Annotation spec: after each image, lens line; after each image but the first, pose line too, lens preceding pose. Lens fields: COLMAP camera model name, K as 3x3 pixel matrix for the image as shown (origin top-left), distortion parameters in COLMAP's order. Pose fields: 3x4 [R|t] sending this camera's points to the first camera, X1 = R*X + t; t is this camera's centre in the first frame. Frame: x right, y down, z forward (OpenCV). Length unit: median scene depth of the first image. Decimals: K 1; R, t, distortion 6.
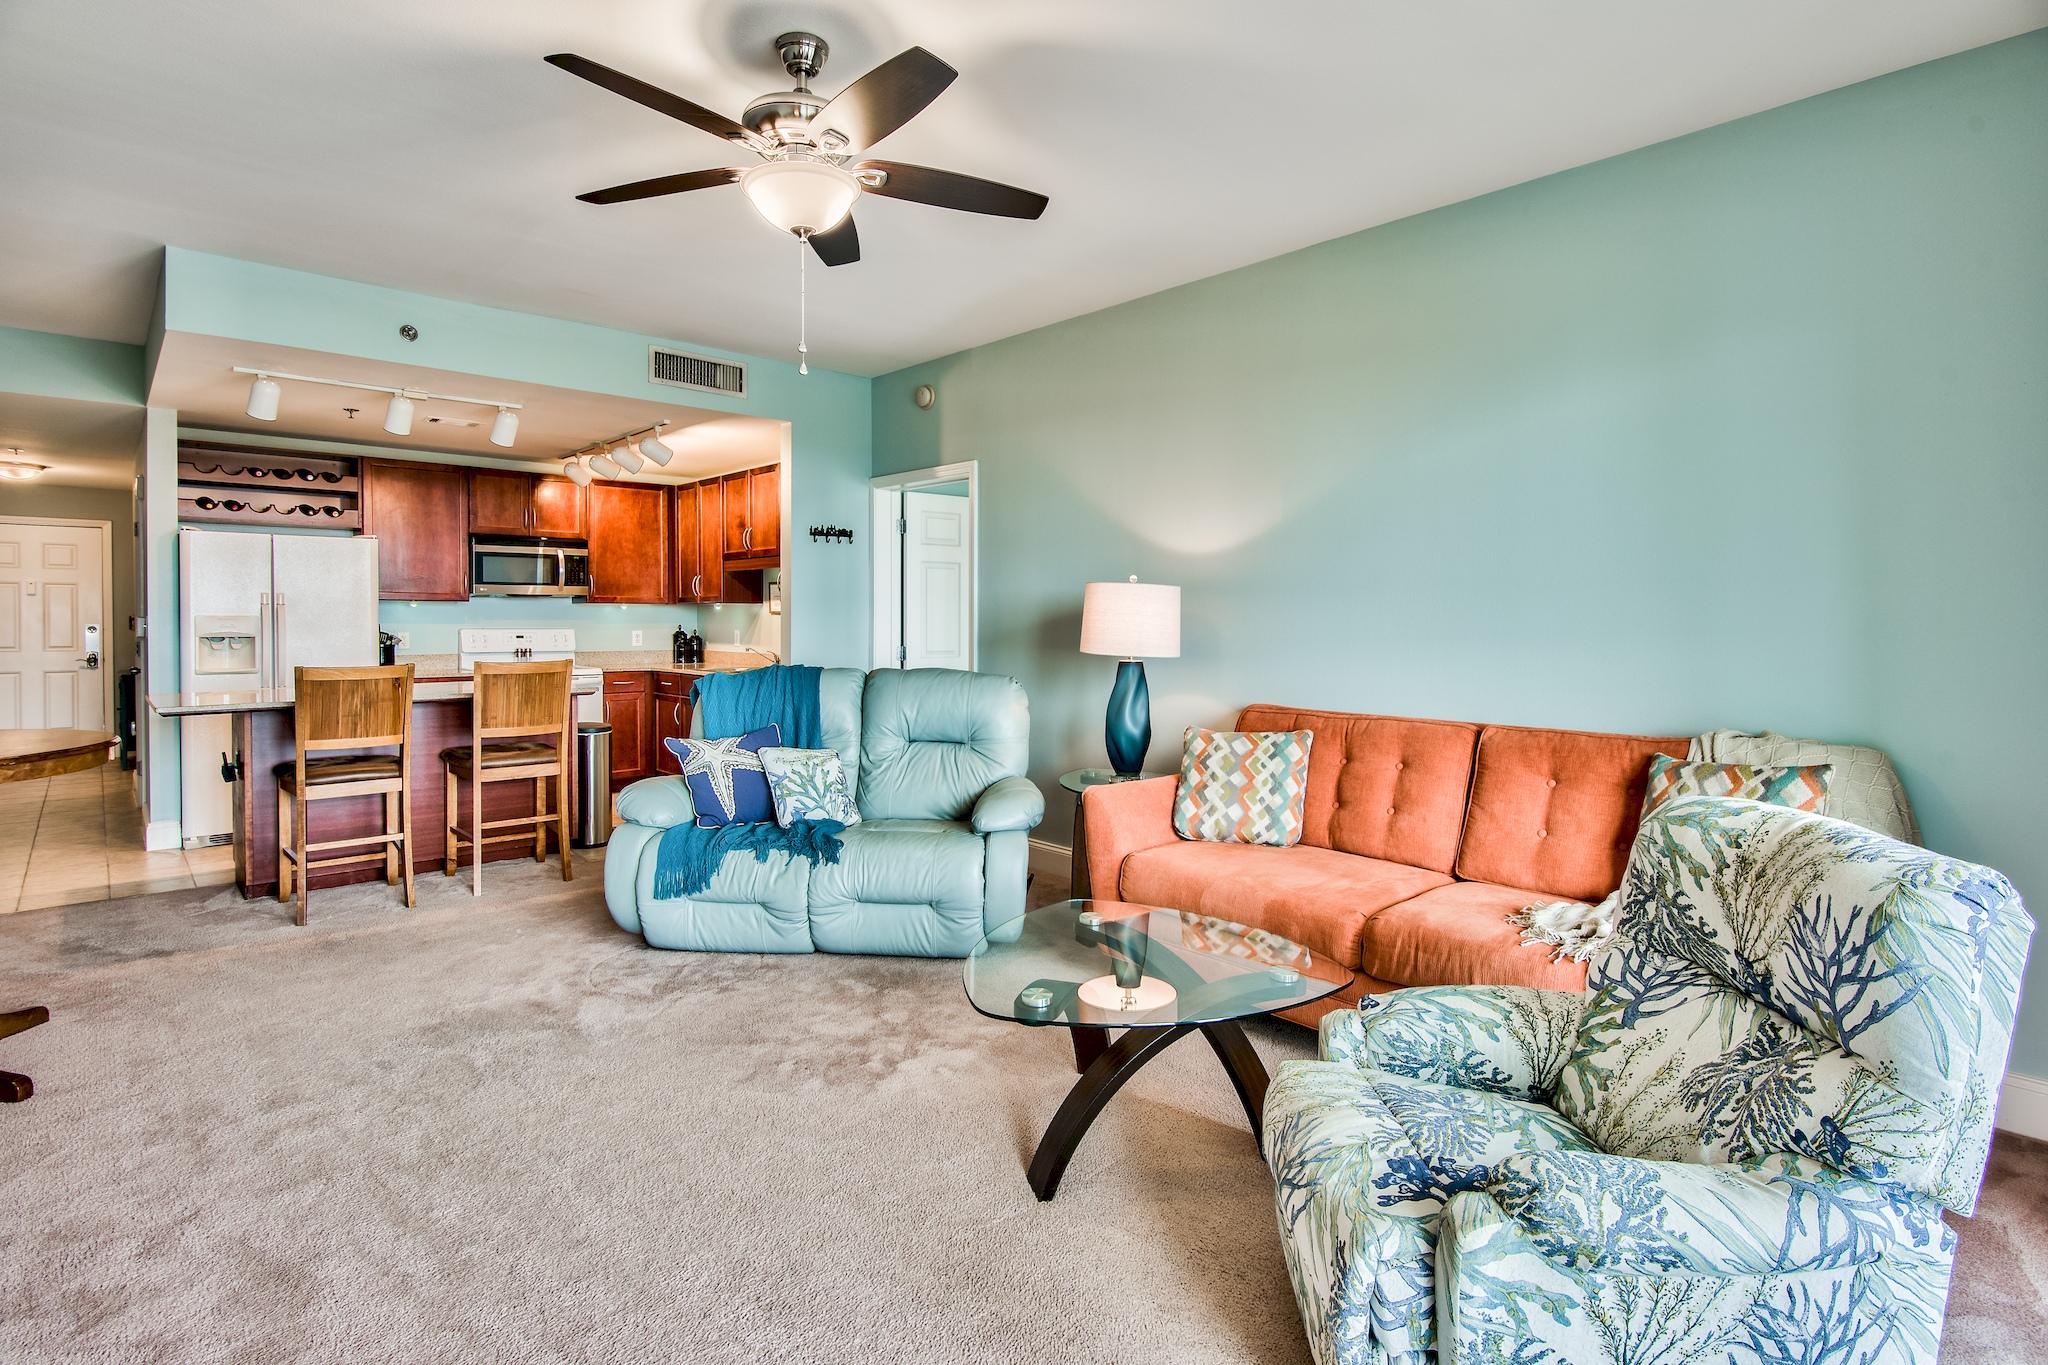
lens RADIAL K [[1037.1, 0, 1023.6], [0, 1037.1, 626.2], [0, 0, 1]] dist [-0.007719, 0.001237]
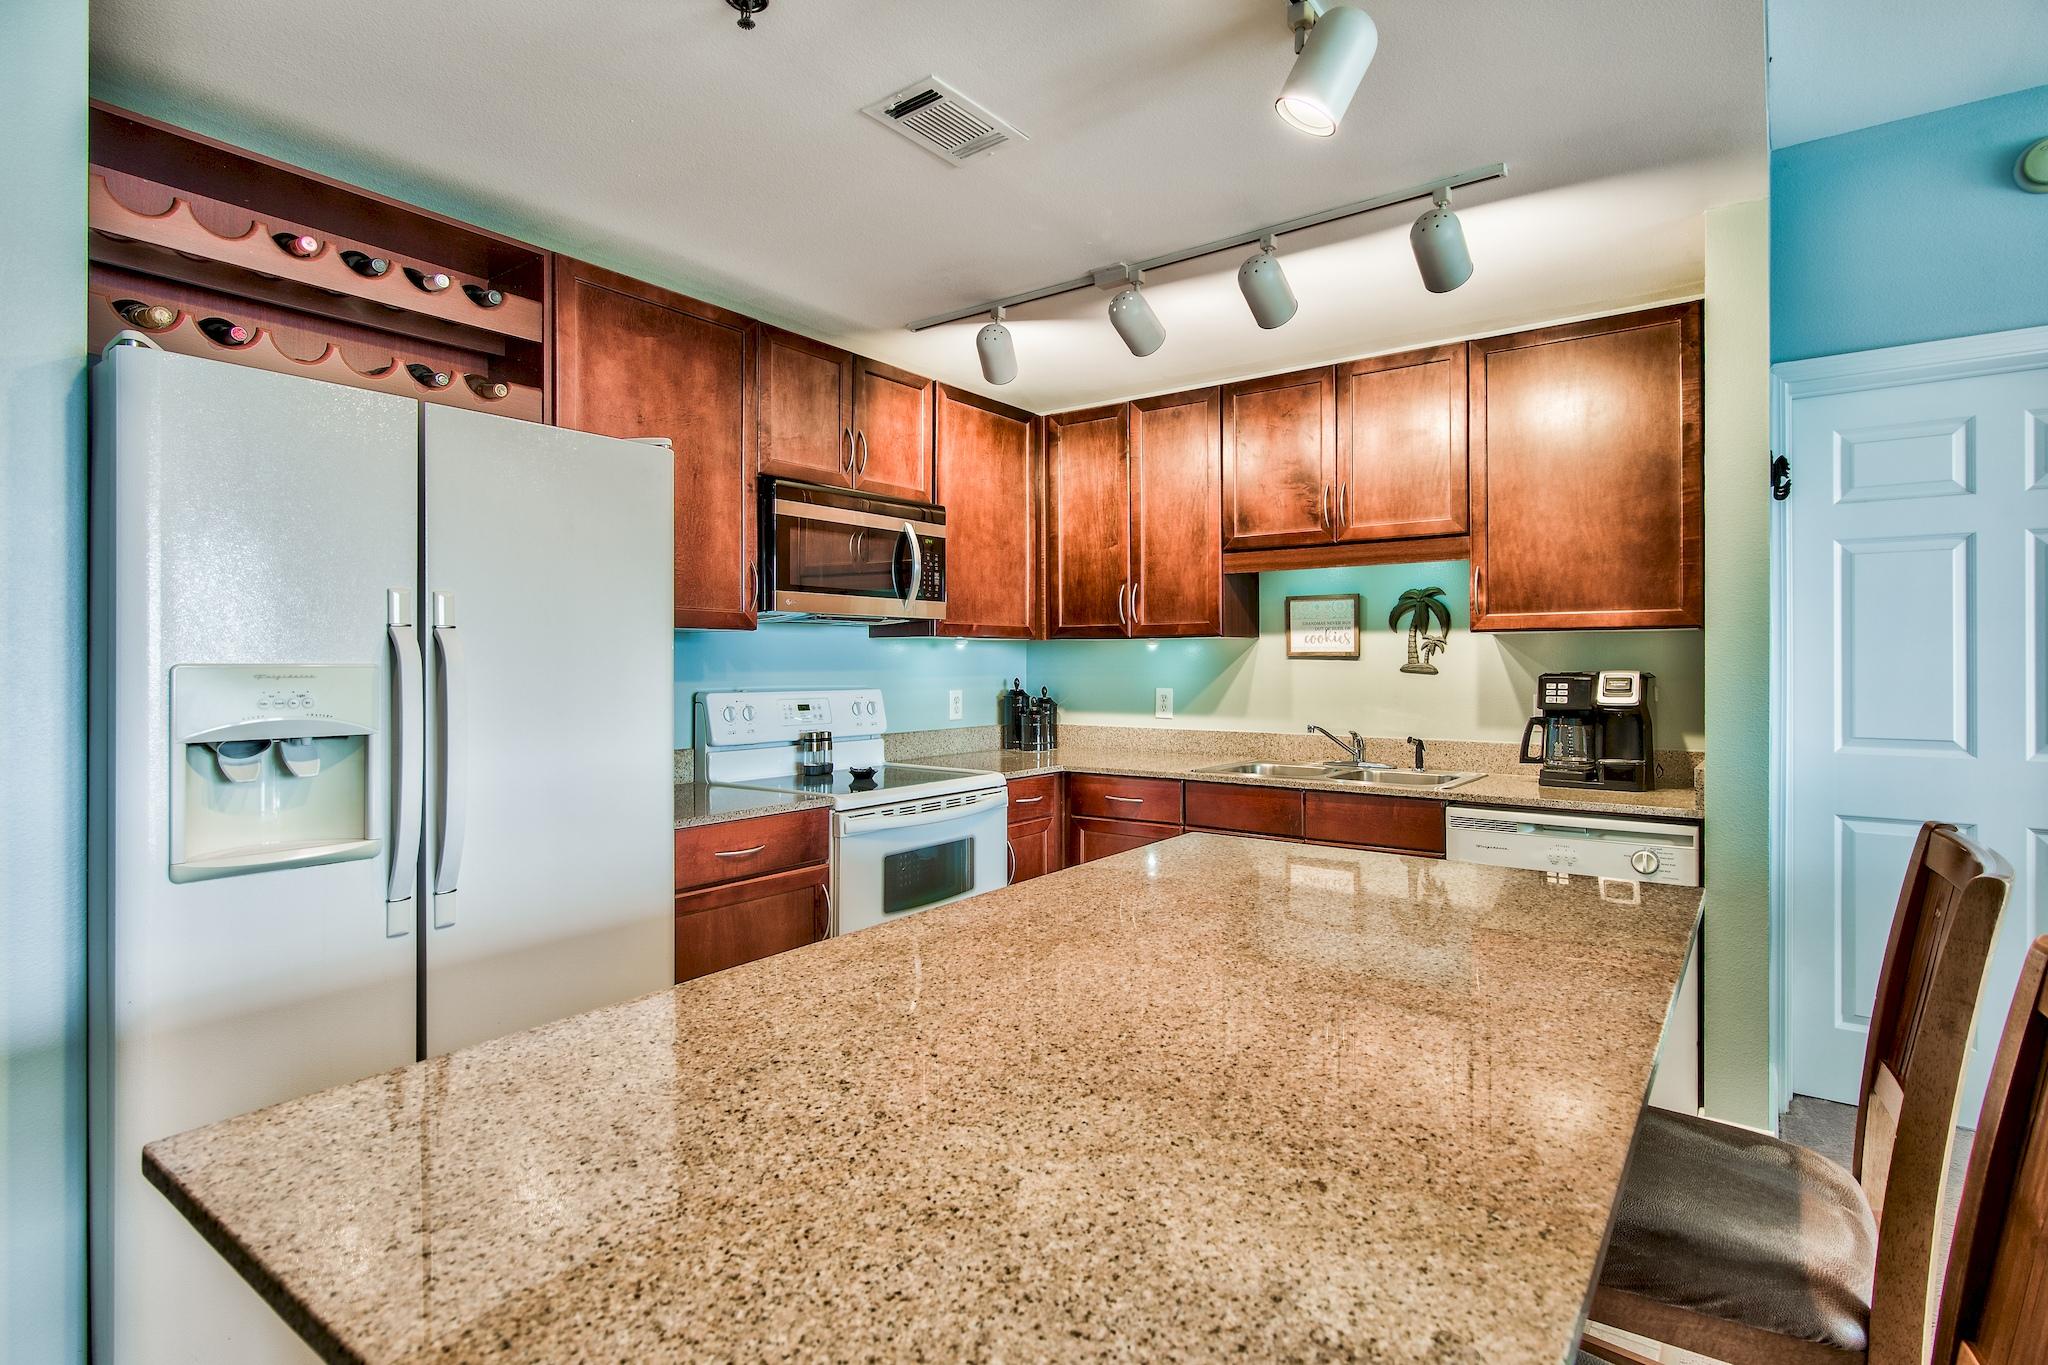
lens RADIAL K [[1037.1, 0, 1043.9], [0, 1037.1, 658.9], [0, 0, 1]] dist [-0.007719, 0.001237]
pose [[0.980767, -0.003358, 0.195155, -0.468383], [0.005856, 0.999908, -0.012226, -0.005396], [-0.195096, 0.013134, 0.980696, 0.510484]]
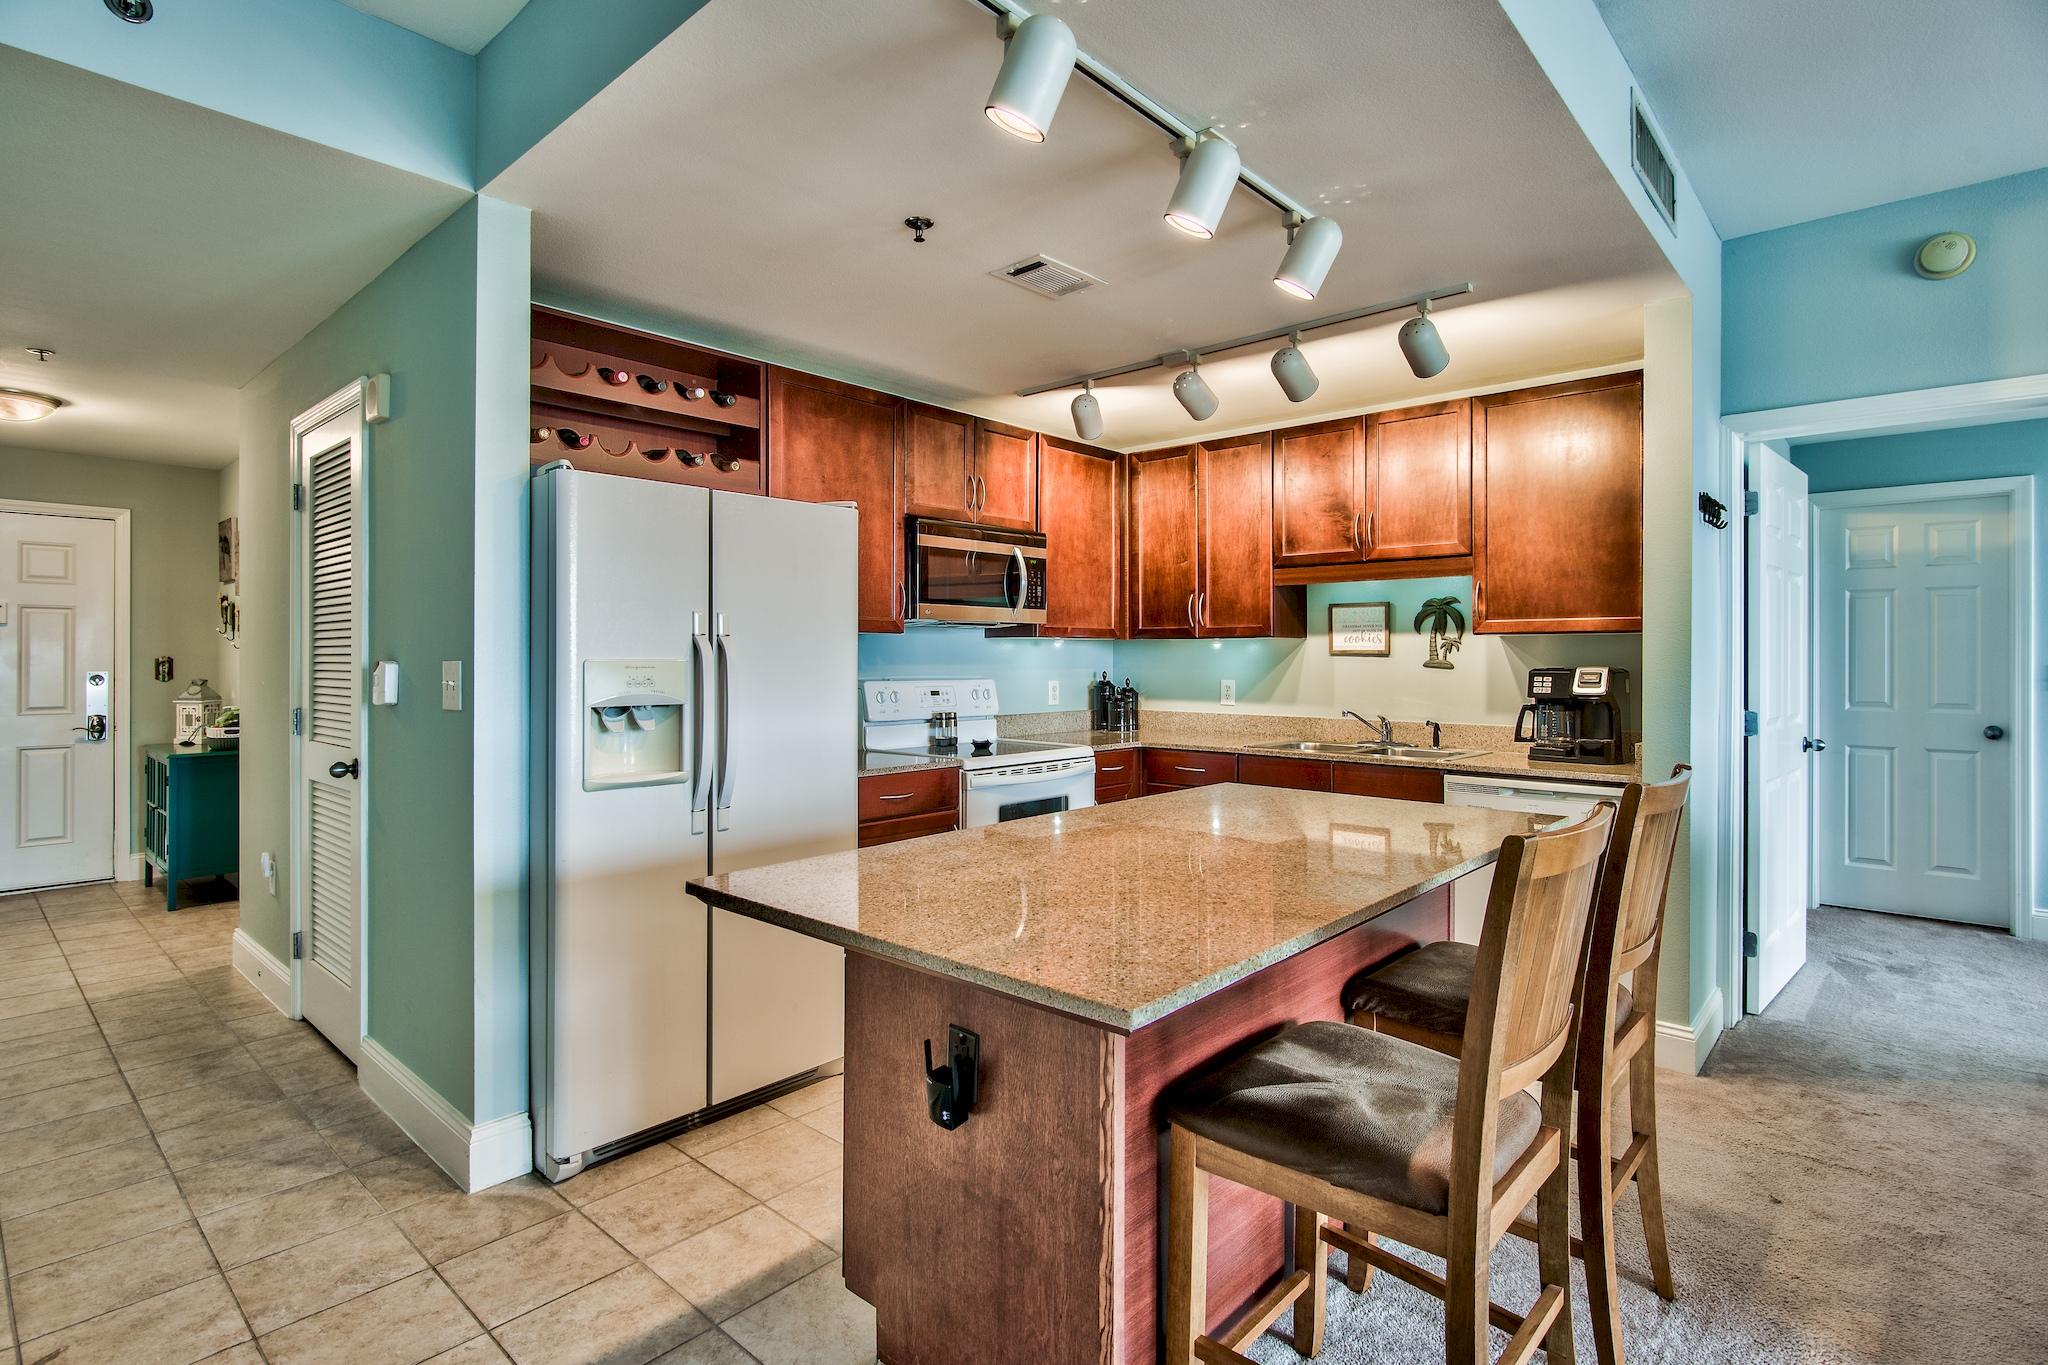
lens RADIAL K [[1037.1, 0, 1032.2], [0, 1037.1, 654.9], [0, 0, 1]] dist [-0.007719, 0.001237]
pose [[0.995727, -0.000976, 0.092339, -0.482791], [0.001924, 0.999946, -0.010176, -0.005583], [-0.092324, 0.010311, 0.995676, 0.391961]]
